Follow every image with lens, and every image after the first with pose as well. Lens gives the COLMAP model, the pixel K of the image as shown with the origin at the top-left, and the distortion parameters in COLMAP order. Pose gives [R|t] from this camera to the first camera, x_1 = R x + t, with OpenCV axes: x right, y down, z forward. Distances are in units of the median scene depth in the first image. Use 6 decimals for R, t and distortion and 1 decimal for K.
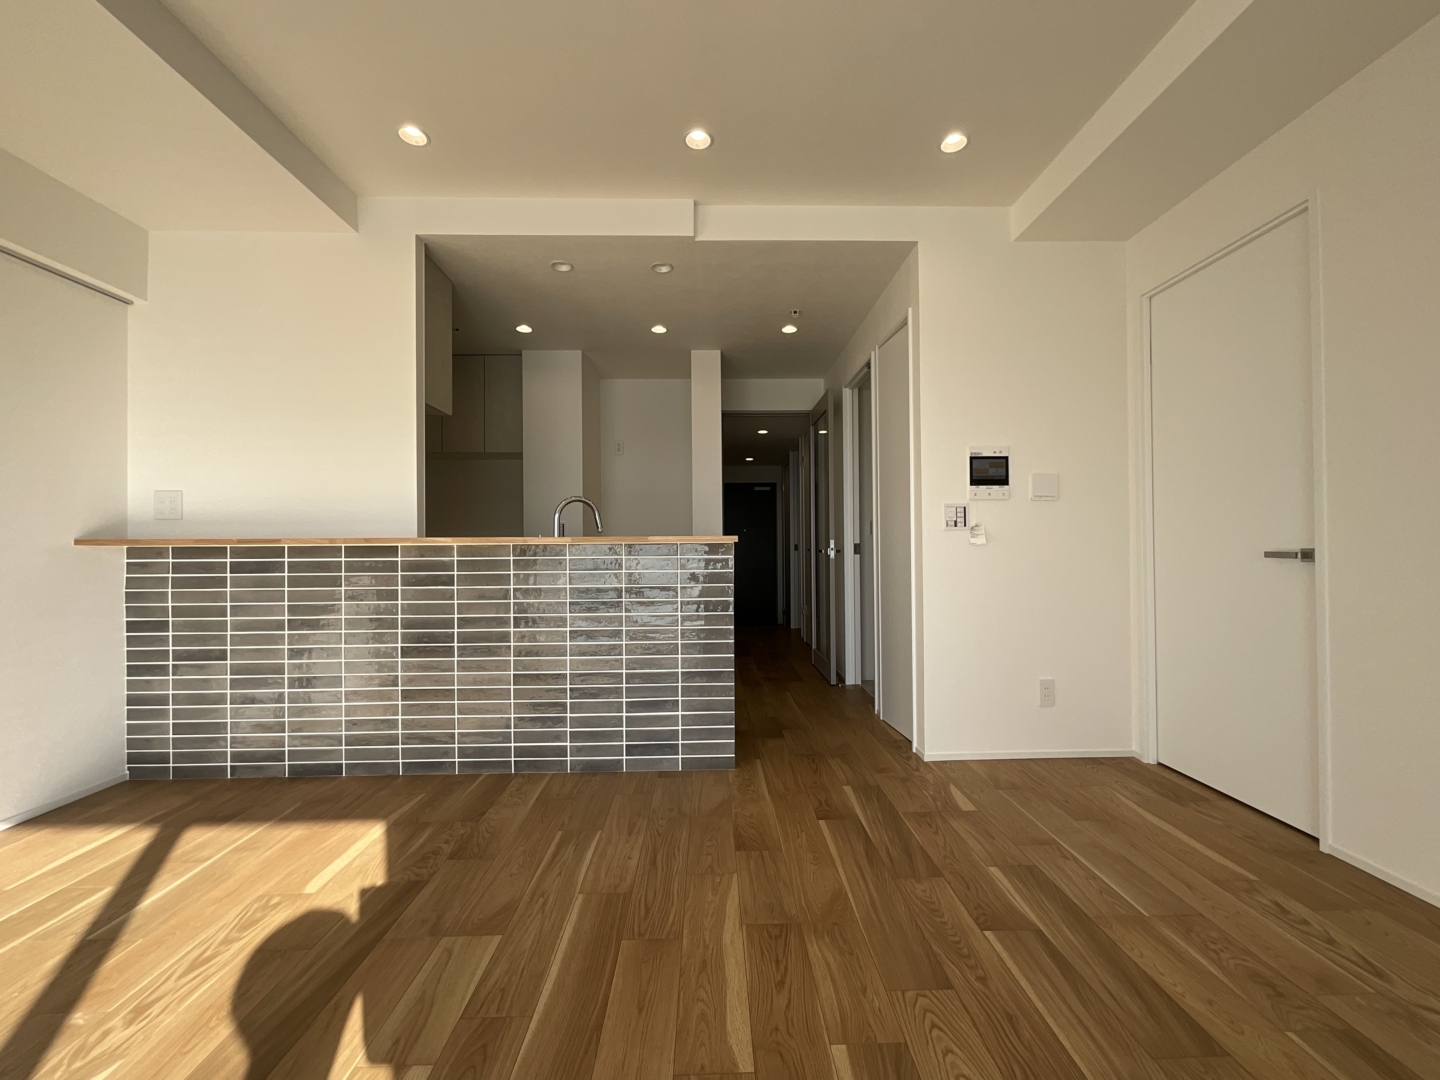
lens RADIAL K [[590.4, 0, 720.0], [0, 590.4, 540.0], [0, 0, 1]] dist [0.001407, 0.000780]
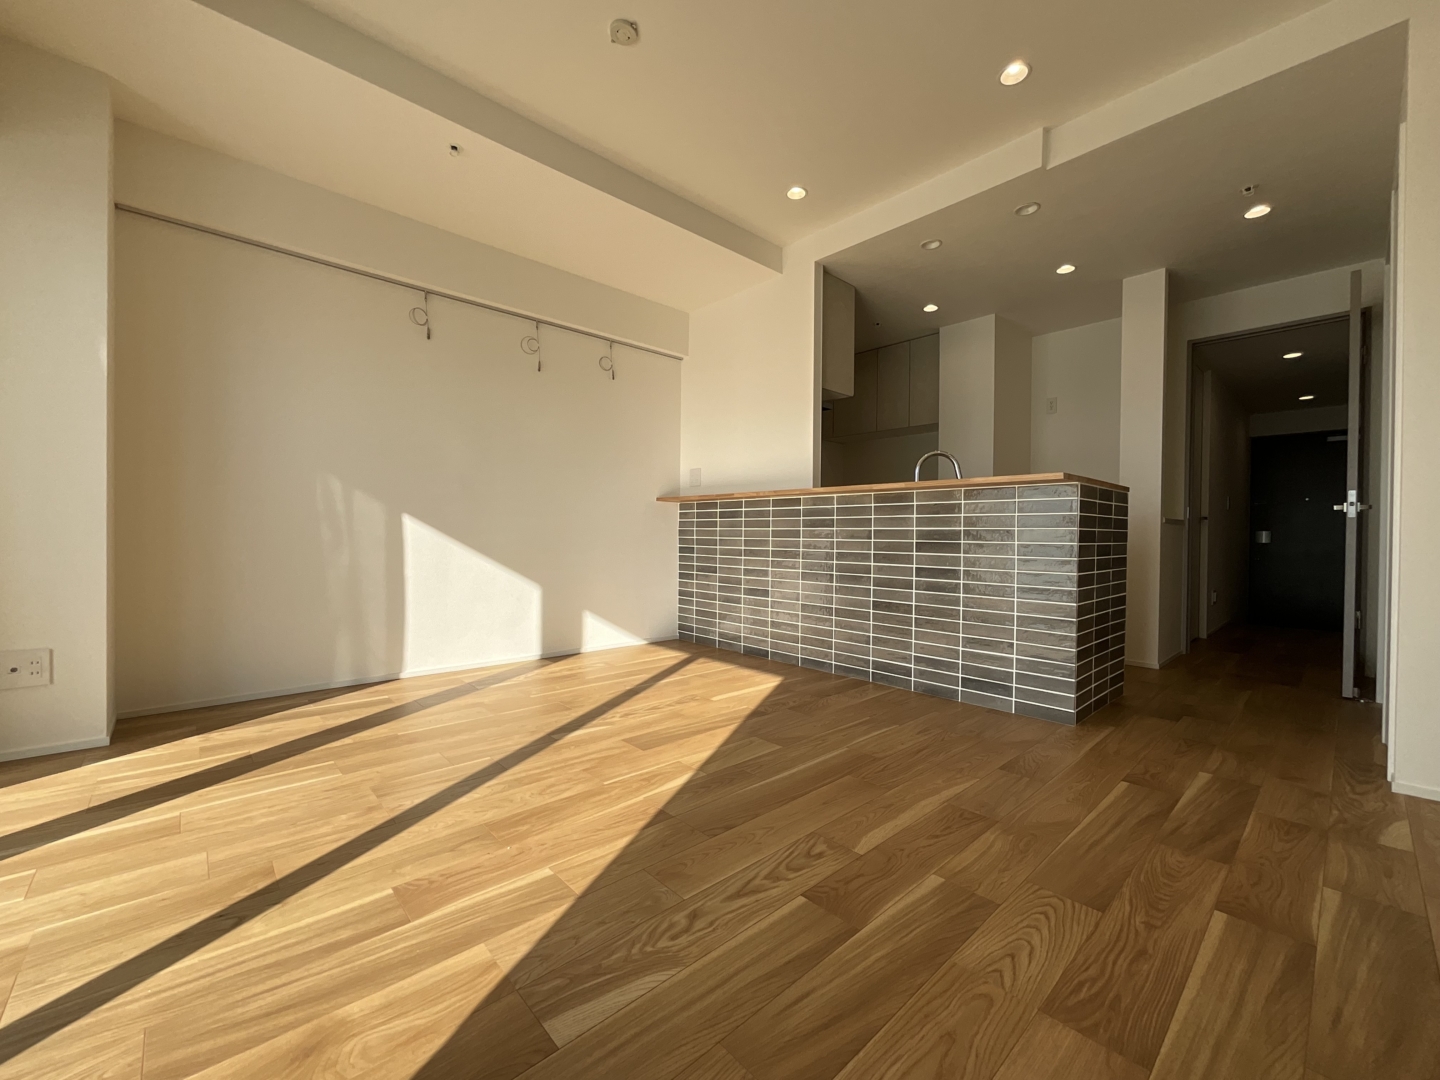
lens RADIAL K [[590.4, 0, 720.0], [0, 590.4, 540.0], [0, 0, 1]] dist [0.001407, 0.000780]
pose [[0.659259, 0.022328, -0.751584, 0.356407], [-0.010455, 0.999735, 0.020530, 0.081423], [0.751843, -0.005676, 0.659318, -0.036037]]
